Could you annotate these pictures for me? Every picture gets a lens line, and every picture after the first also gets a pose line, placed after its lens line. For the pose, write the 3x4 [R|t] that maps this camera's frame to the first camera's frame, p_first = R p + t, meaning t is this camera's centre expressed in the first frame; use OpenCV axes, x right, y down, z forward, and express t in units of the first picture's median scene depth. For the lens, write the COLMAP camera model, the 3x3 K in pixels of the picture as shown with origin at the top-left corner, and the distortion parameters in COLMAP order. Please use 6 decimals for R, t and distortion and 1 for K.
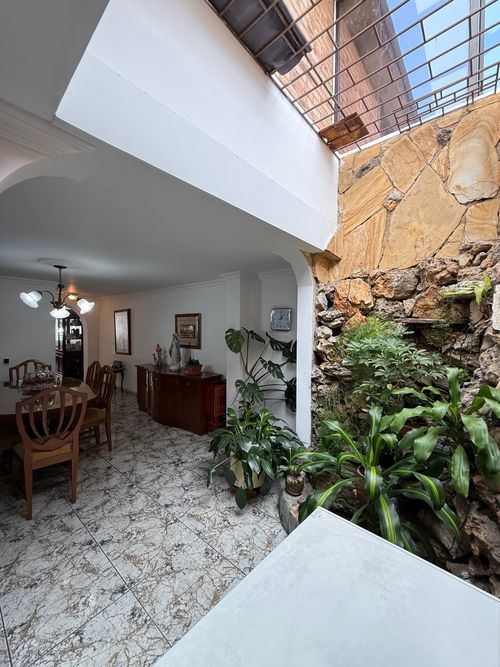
lens RADIAL K [[266.2, 0, 250.0], [0, 266.2, 333.5], [0, 0, 1]] dist [0.000690, -0.000179]
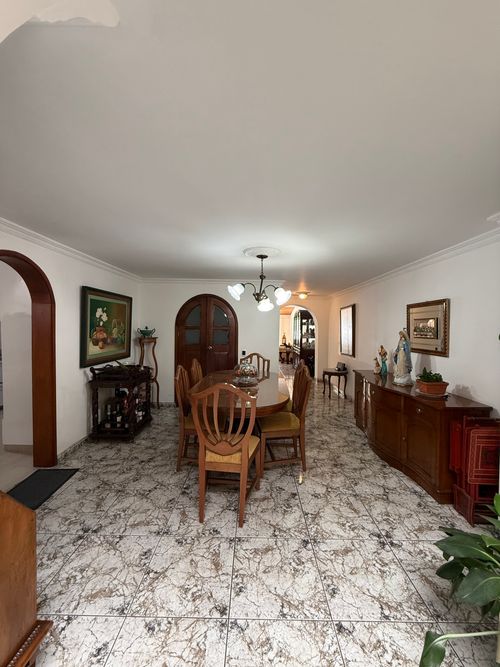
lens RADIAL K [[266.2, 0, 250.0], [0, 266.2, 333.5], [0, 0, 1]] dist [0.000690, -0.000179]
pose [[0.642312, 0.017905, -0.766234, -0.013319], [-0.027172, 0.999631, 0.000581, 0.026158], [0.765961, 0.020447, 0.642561, 0.396053]]
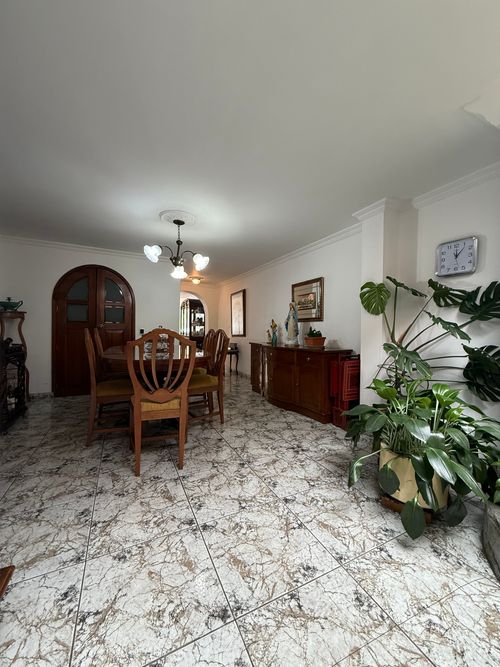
lens RADIAL K [[266.2, 0, 250.0], [0, 266.2, 333.5], [0, 0, 1]] dist [0.000690, -0.000179]
pose [[0.917924, 0.008864, -0.396656, -0.101399], [-0.014971, 0.999812, -0.012304, 0.173309], [0.396473, 0.017233, 0.917885, 0.246301]]
